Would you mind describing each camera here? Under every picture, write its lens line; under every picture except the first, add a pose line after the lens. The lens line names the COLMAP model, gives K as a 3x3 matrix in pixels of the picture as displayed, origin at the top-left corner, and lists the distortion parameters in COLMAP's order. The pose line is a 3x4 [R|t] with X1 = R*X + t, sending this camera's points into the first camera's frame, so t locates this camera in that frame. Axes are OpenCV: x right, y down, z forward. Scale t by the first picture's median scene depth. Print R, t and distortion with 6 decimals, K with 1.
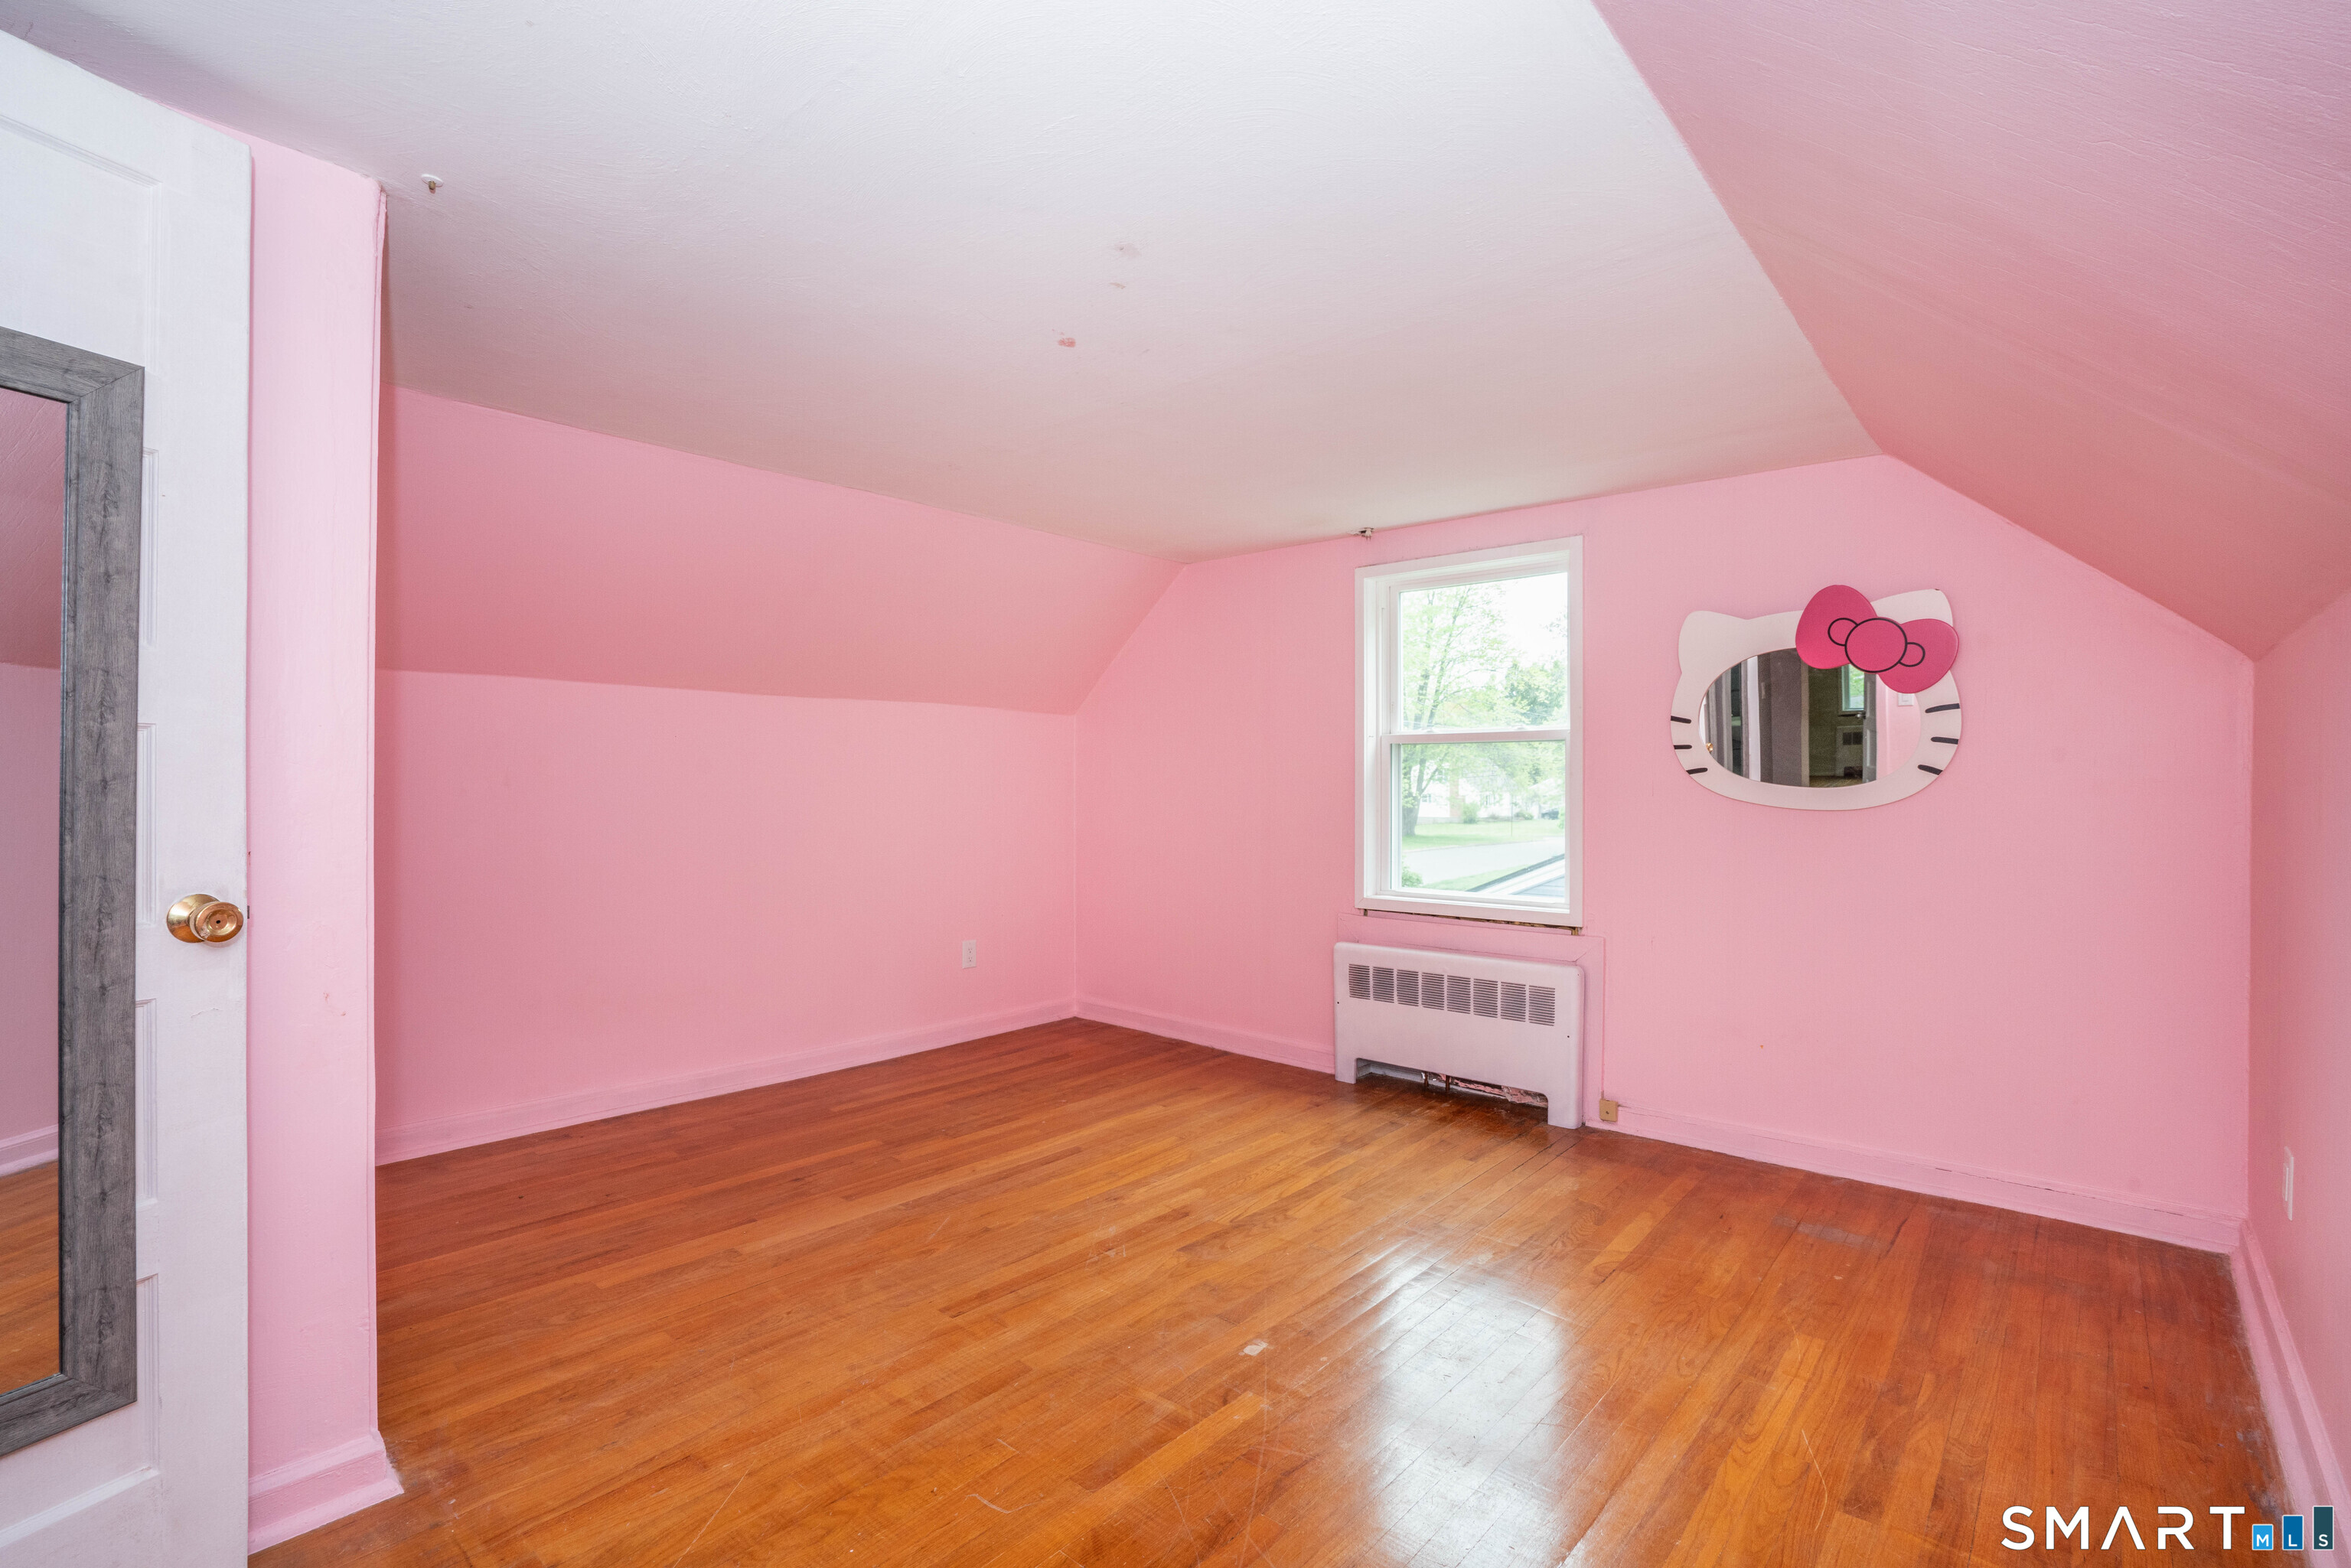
lens RADIAL K [[1069.7, 0, 1175.5], [0, 1069.7, 784.0], [0, 0, 1]] dist [-0.055375, 0.015279]
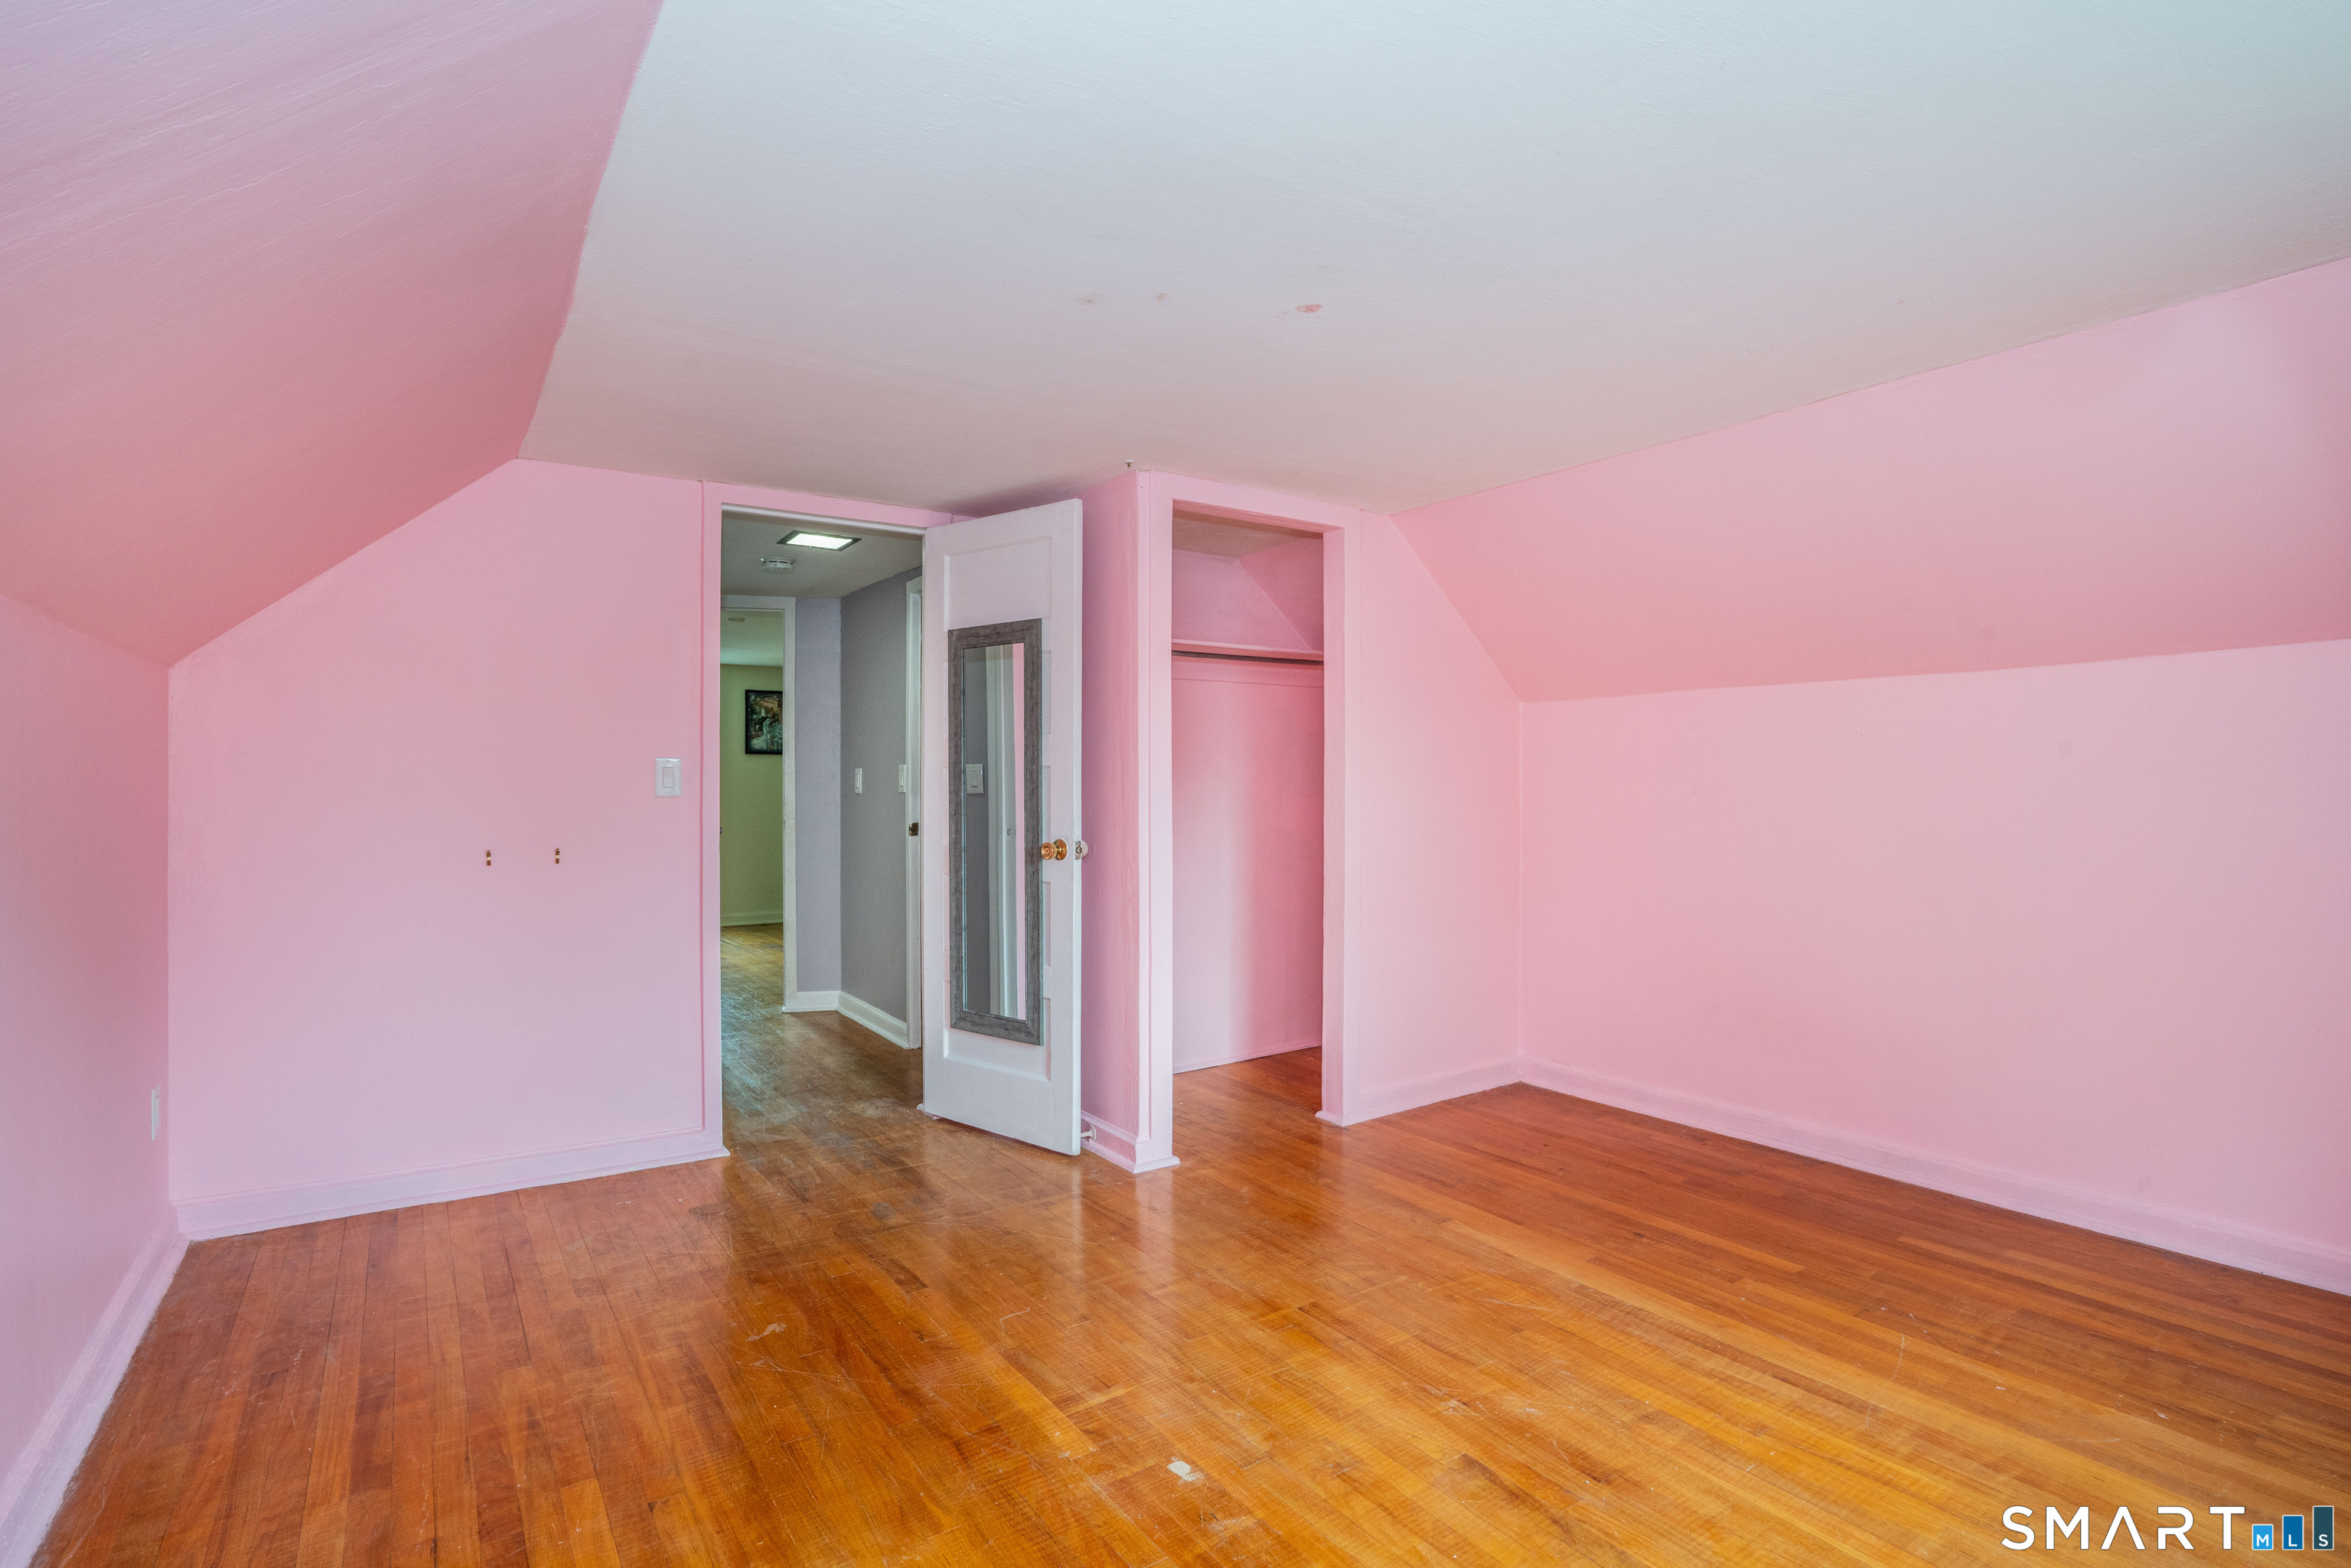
lens RADIAL K [[1129.2, 0, 1175.5], [0, 1129.2, 784.0], [0, 0, 1]] dist [-0.061384, 0.022832]
pose [[-0.236929, -0.006579, -0.971505, 0.632332], [-0.002757, 0.999978, -0.006100, -0.000242], [0.971523, 0.001234, -0.236942, 0.817757]]
